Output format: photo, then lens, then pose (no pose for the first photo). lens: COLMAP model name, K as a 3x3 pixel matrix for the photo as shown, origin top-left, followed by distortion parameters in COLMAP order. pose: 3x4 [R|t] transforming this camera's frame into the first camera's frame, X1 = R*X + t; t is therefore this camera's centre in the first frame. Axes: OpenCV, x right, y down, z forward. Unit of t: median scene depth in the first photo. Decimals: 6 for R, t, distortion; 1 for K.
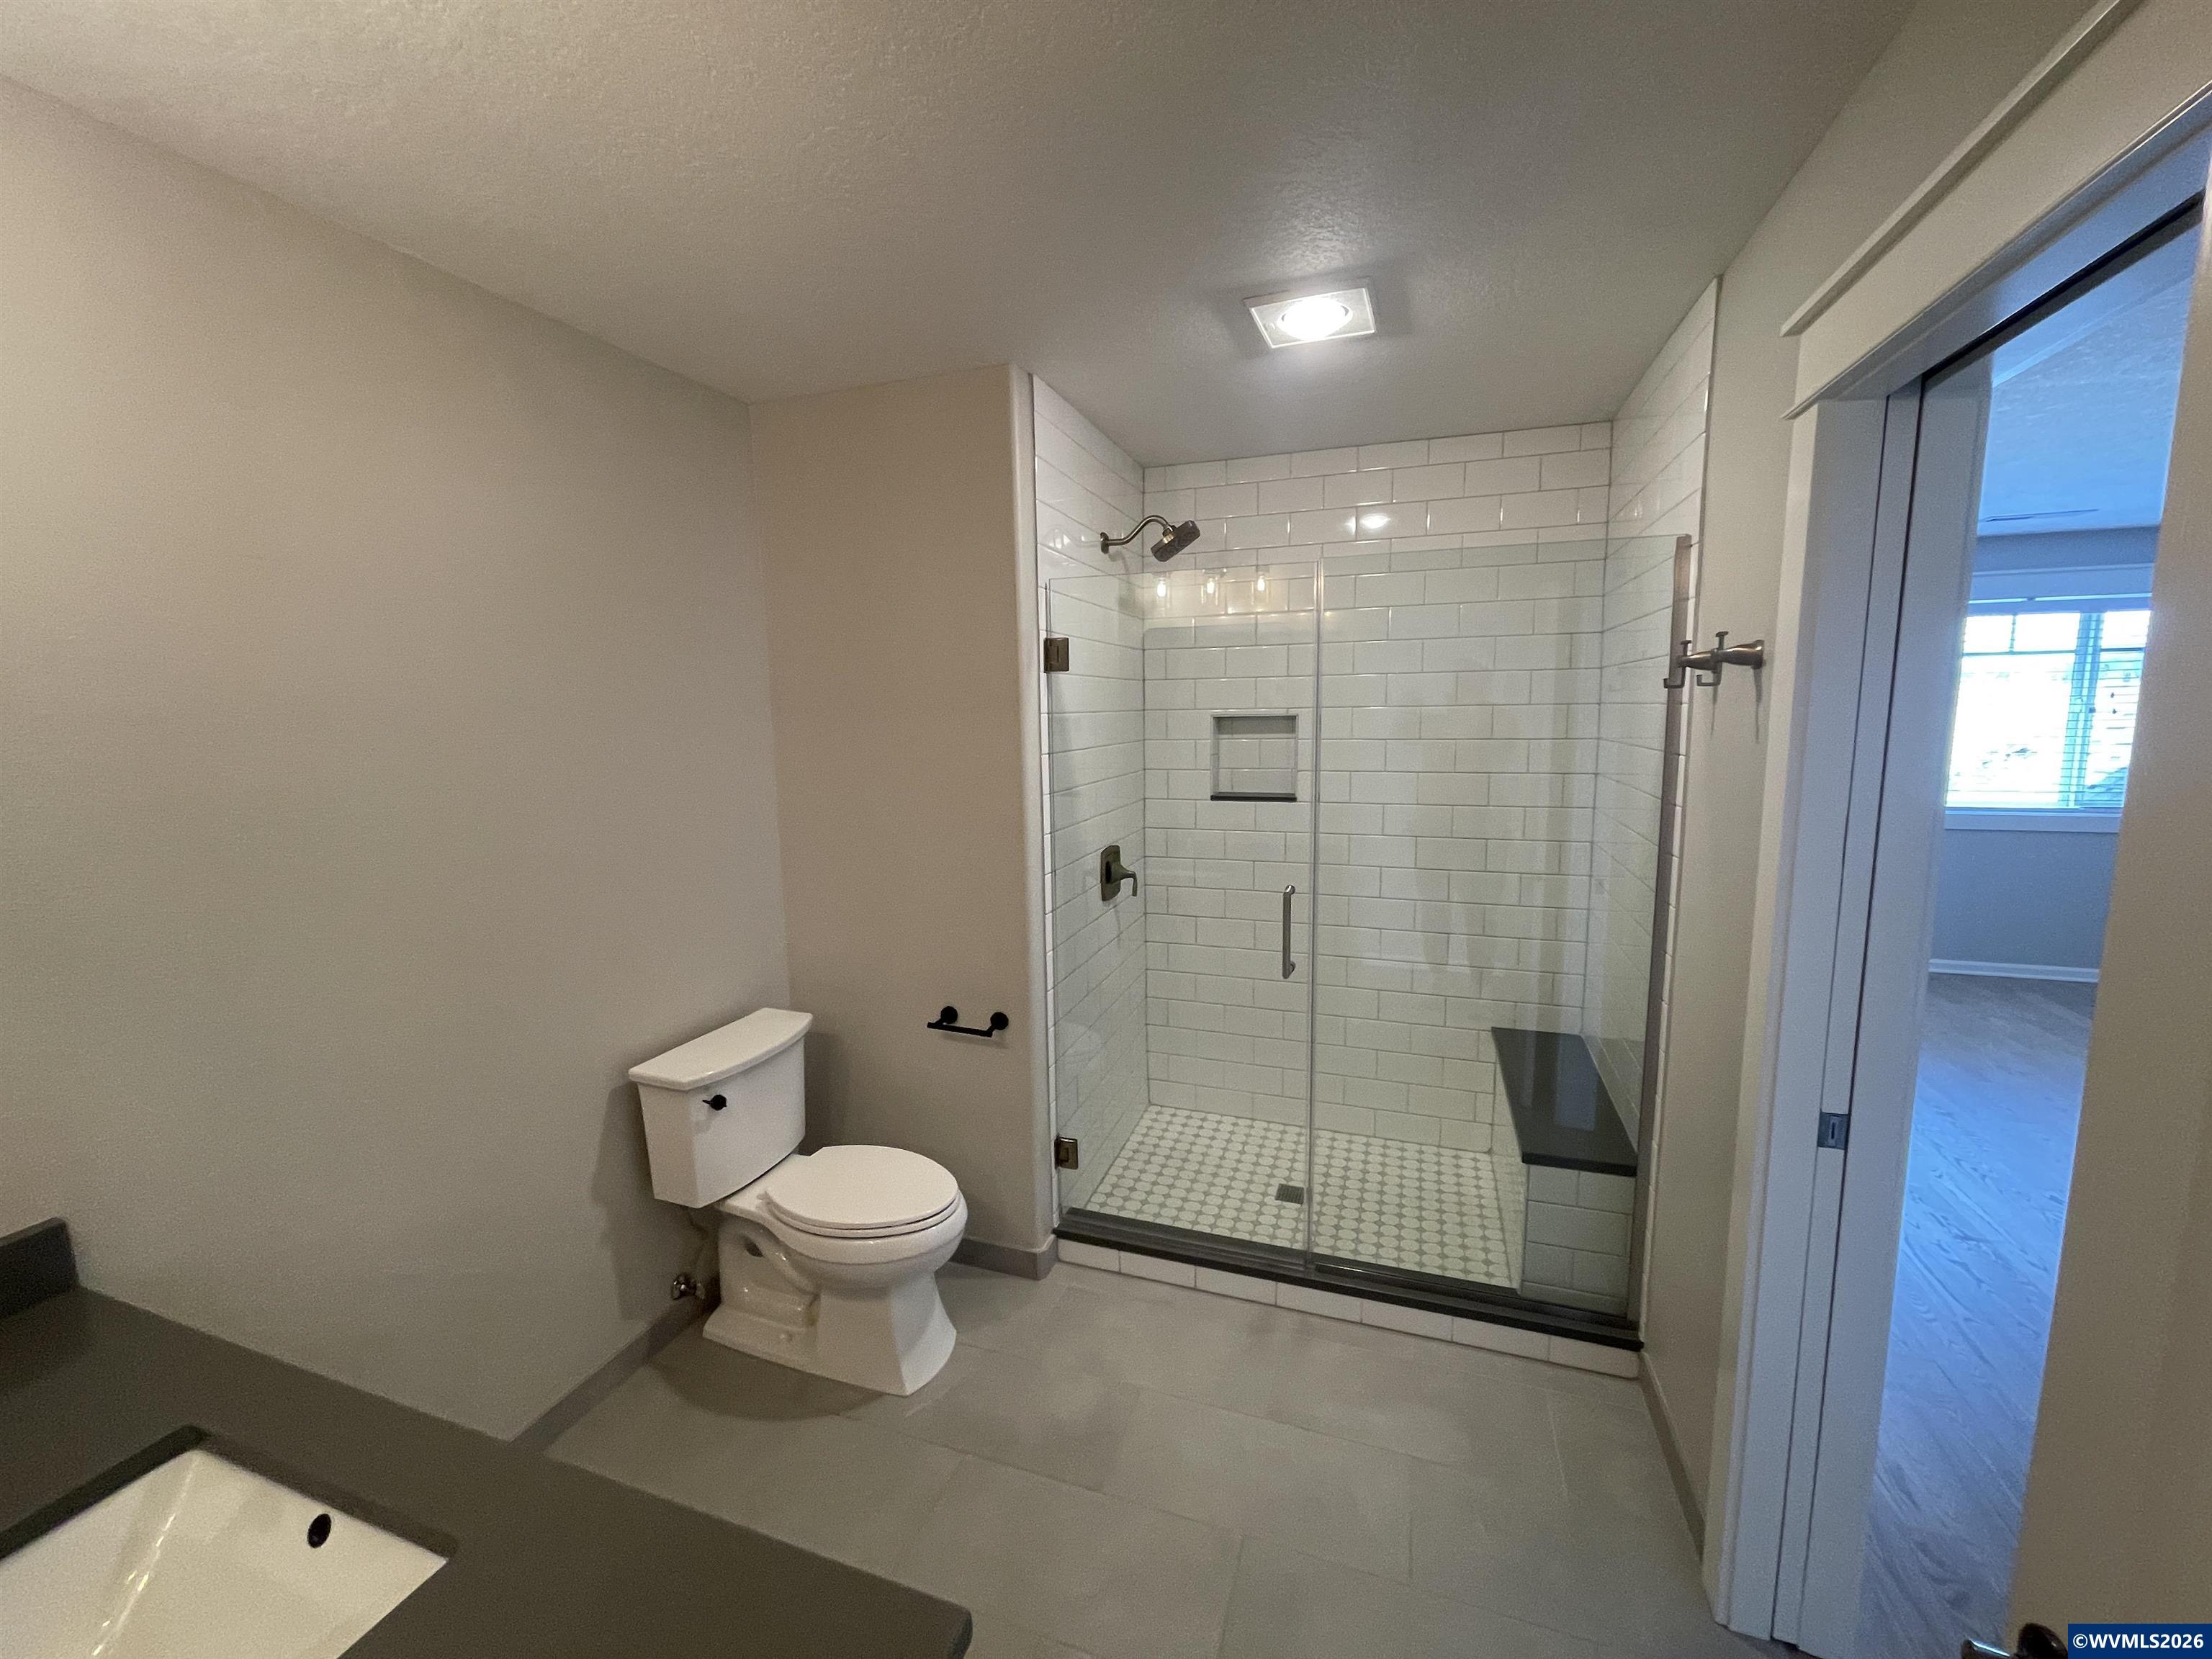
lens RADIAL K [[892.7, 0, 1107.6], [0, 892.7, 825.3], [0, 0, 1]] dist [0.001646, -0.000005]
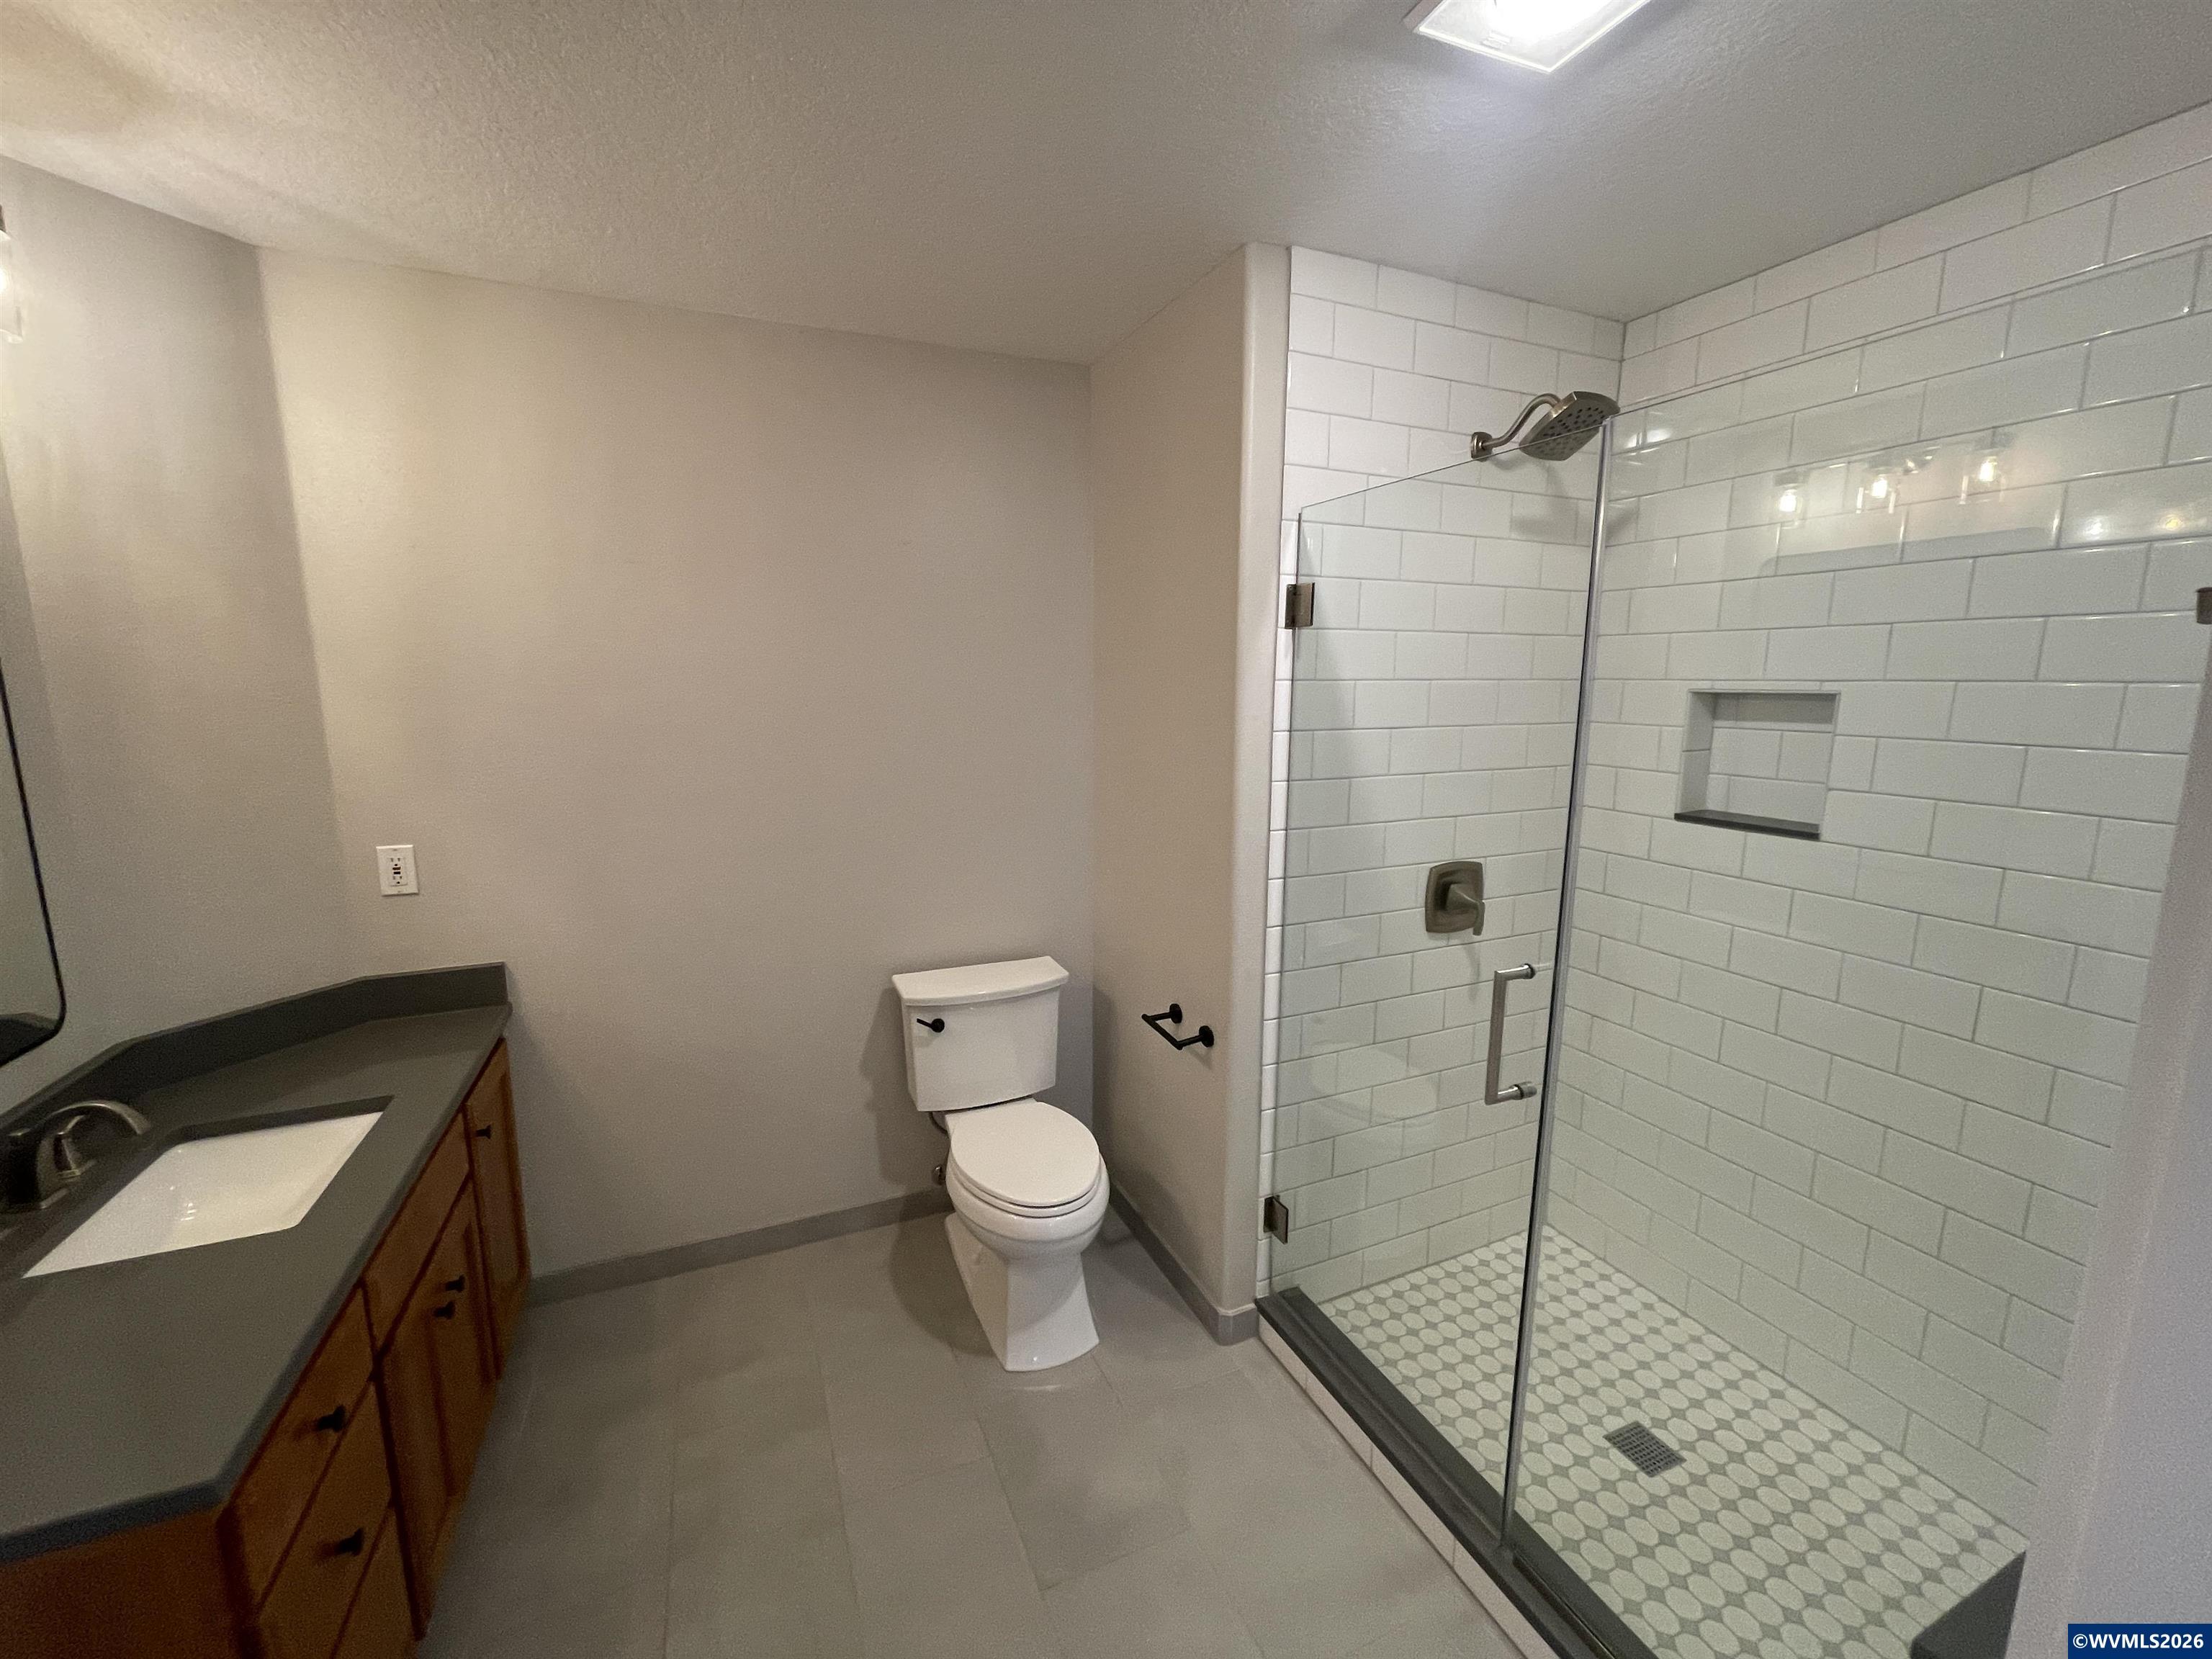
lens RADIAL K [[892.7, 0, 1107.6], [0, 892.7, 825.3], [0, 0, 1]] dist [0.001646, -0.000005]
pose [[0.683686, 0.131244, -0.717878, 0.388343], [-0.108516, 0.991043, 0.077837, -0.038199], [0.721663, 0.024685, 0.691804, 0.308884]]
